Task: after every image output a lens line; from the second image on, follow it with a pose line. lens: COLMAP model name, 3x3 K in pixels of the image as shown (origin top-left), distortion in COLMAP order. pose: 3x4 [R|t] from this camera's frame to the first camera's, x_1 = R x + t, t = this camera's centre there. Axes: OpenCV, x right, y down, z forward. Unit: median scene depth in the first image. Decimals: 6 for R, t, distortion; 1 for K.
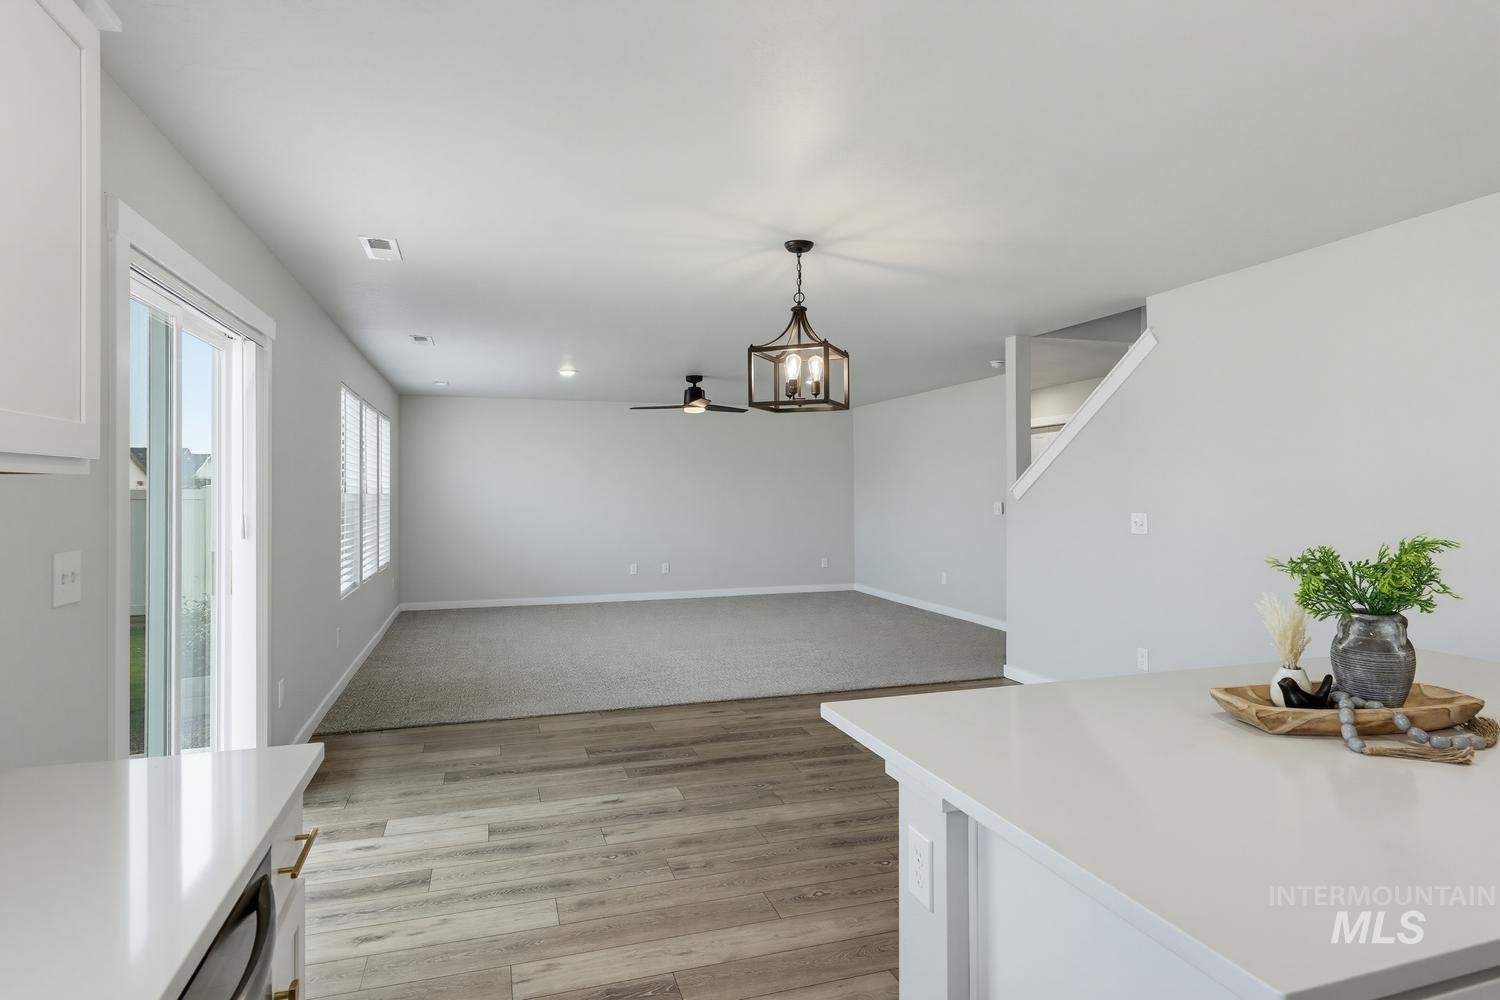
lens RADIAL K [[841.8, 0, 740.9], [0, 841.8, 492.0], [0, 0, 1]] dist [0.039725, -0.000050]
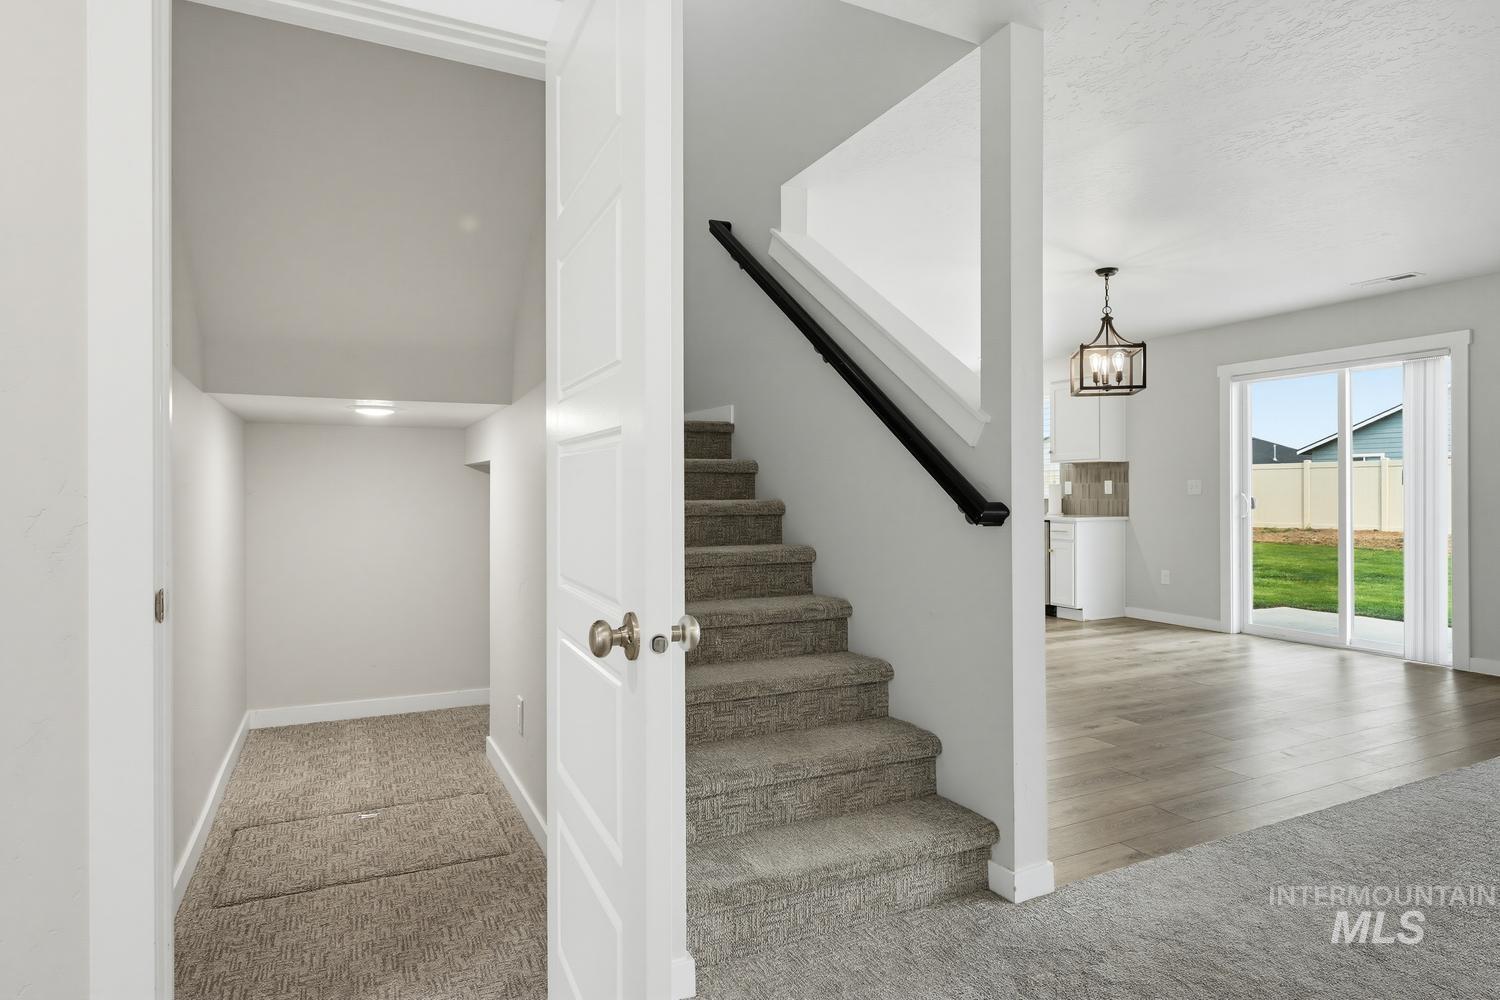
lens RADIAL K [[831.5, 0, 766.4], [0, 831.5, 493.8], [0, 0, 1]] dist [-0.000295, -0.000432]
pose [[-0.984987, 0.008789, -0.172404, 0.620358], [0.007726, 0.999947, 0.006835, 0.036291], [0.172455, 0.005401, -0.985003, 1.645790]]
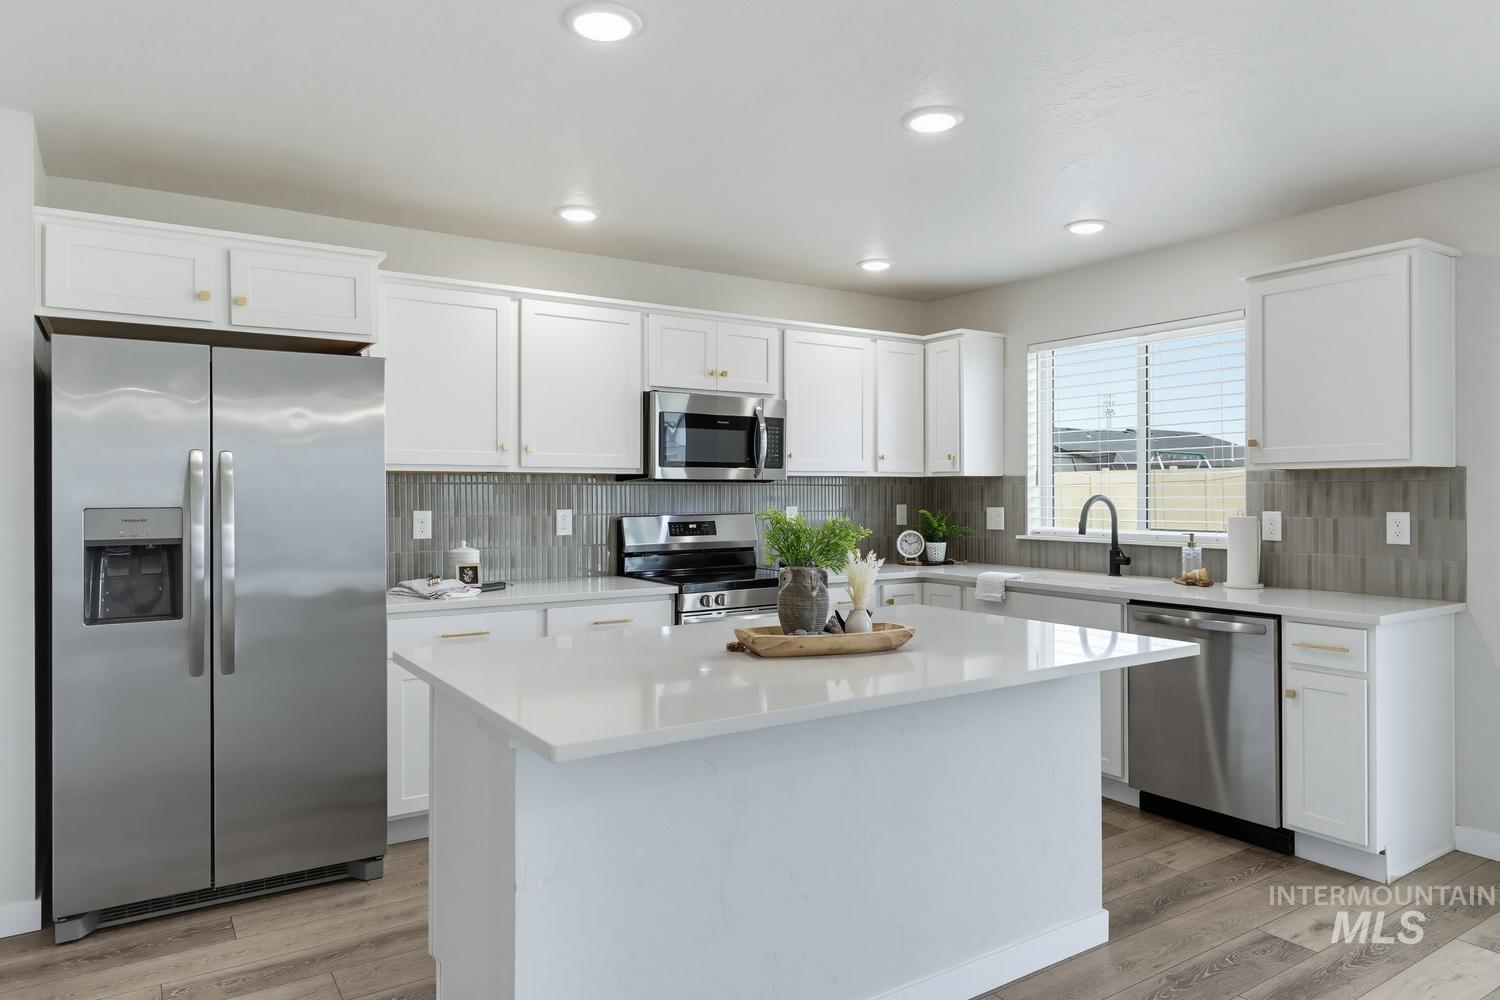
lens RADIAL K [[947.7, 0, 754.8], [0, 947.7, 493.4], [0, 0, 1]] dist [0.001604, -0.000161]
pose [[-0.958064, 0.008123, -0.286441, 0.410513], [0.007468, 0.999966, 0.003379, 0.006966], [0.286458, 0.001098, -0.958092, 0.794577]]
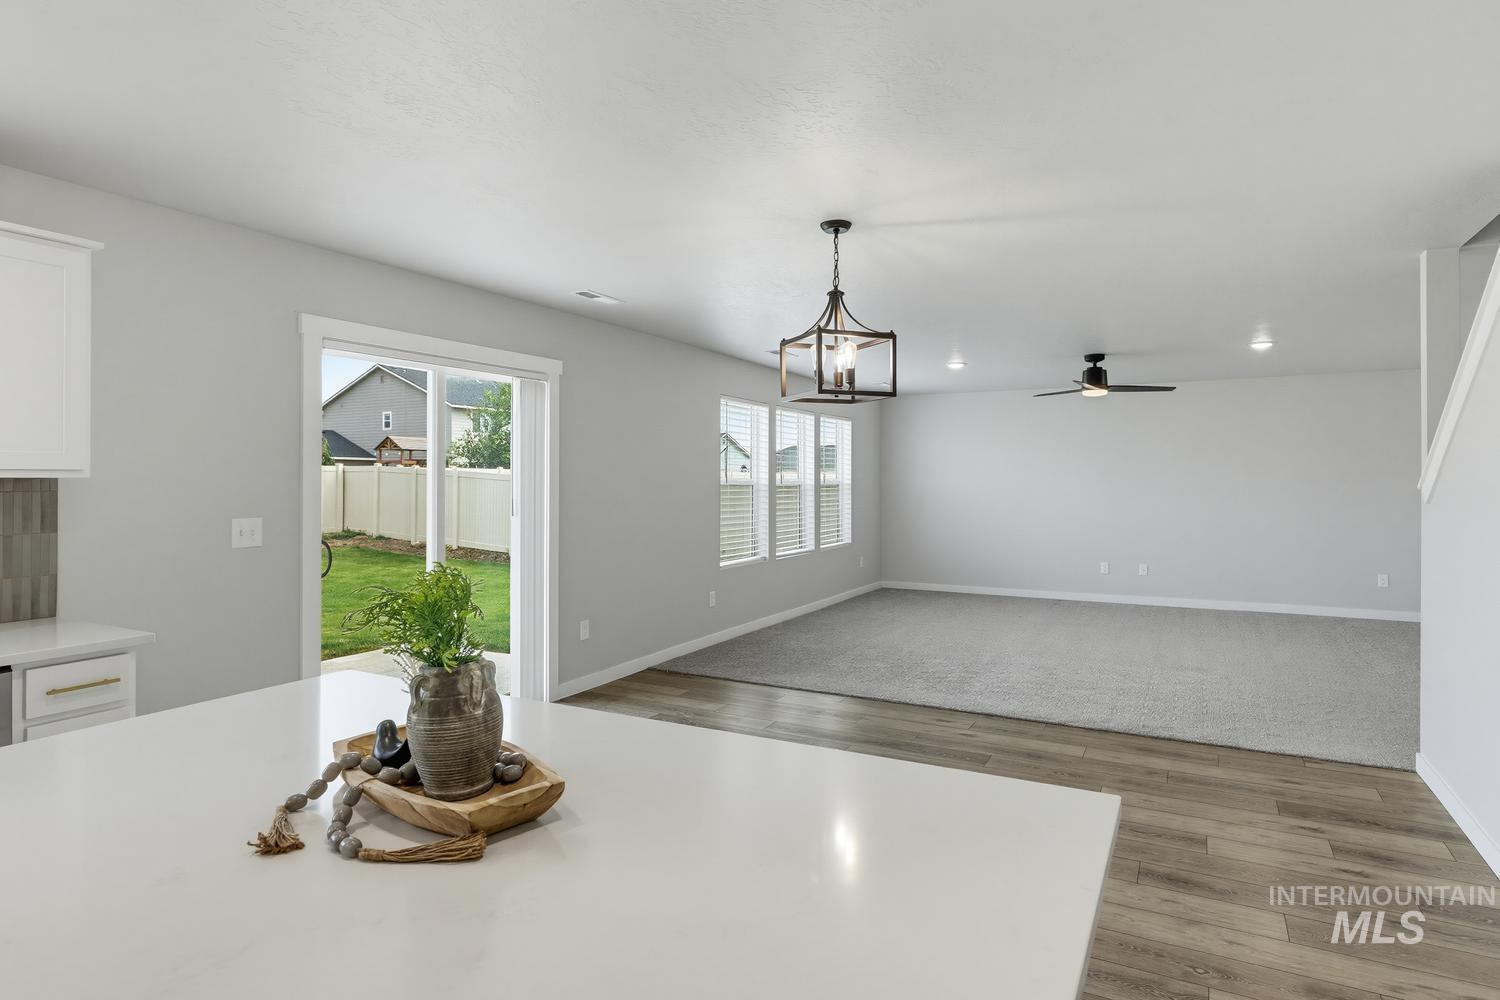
lens RADIAL K [[815.0, 0, 766.8], [0, 815.0, 475.6], [0, 0, 1]] dist [0.001386, 0.000022]
pose [[0.712259, 0.002383, -0.701913, 0.484293], [-0.005568, 0.999982, -0.002255, -0.009006], [0.701895, 0.005514, 0.712259, 0.224350]]
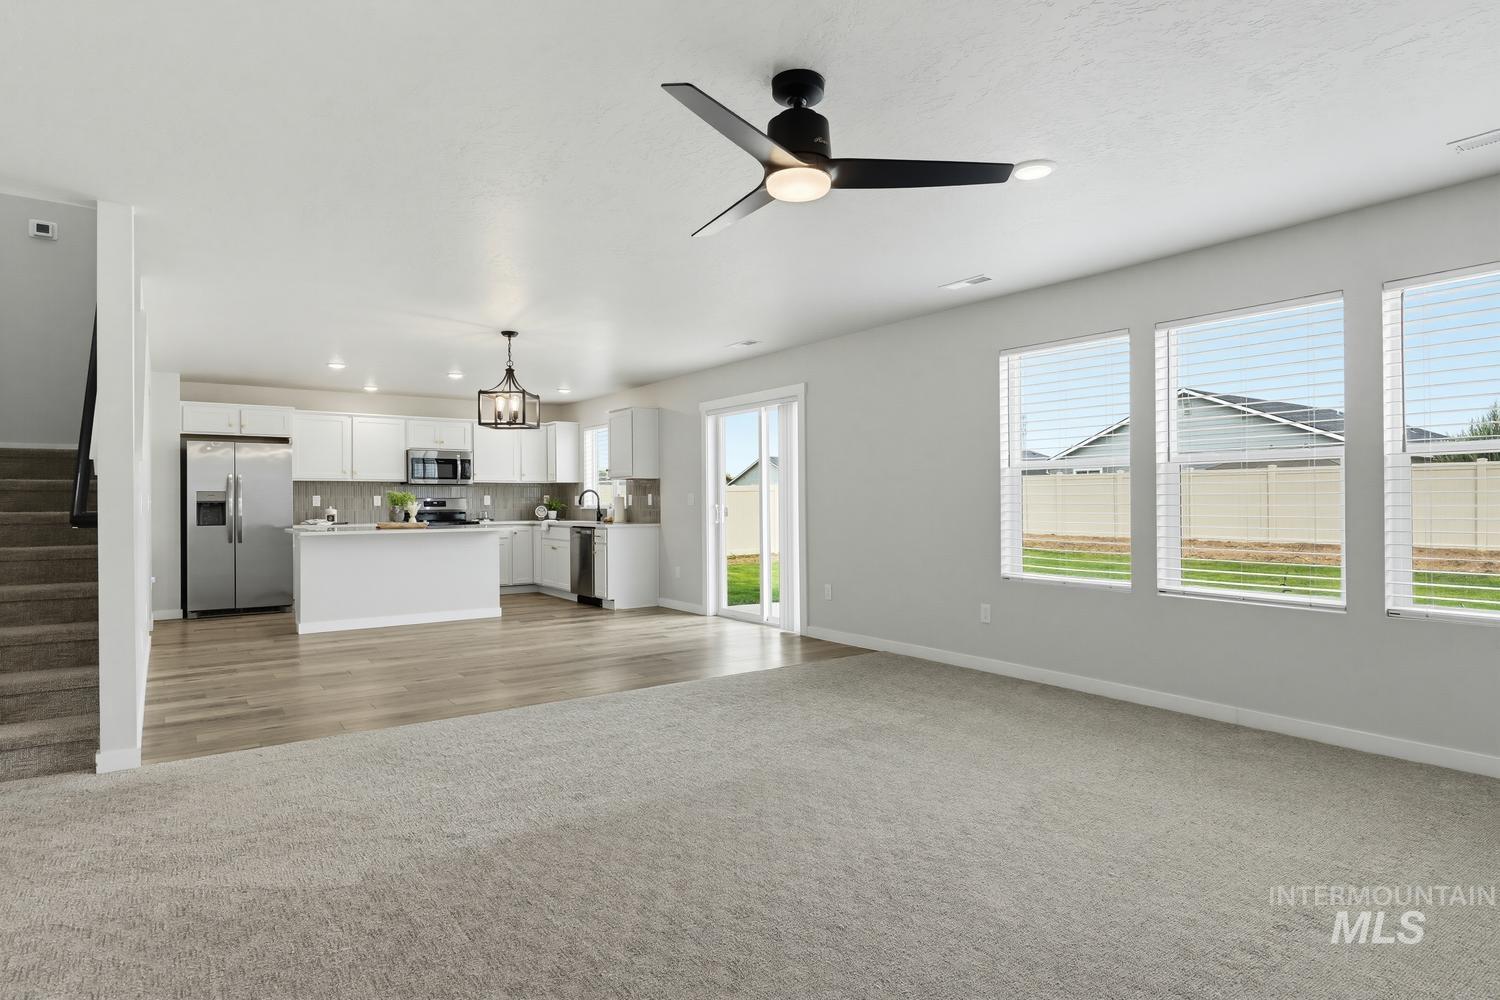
lens RADIAL K [[821.1, 0, 759.1], [0, 821.1, 499.2], [0, 0, 1]] dist [-0.000057, -0.000831]
pose [[-0.944952, 0.010248, -0.327049, 0.103955], [0.010417, 0.999945, 0.001237, 0.038993], [0.327044, -0.002238, -0.945007, 2.058934]]
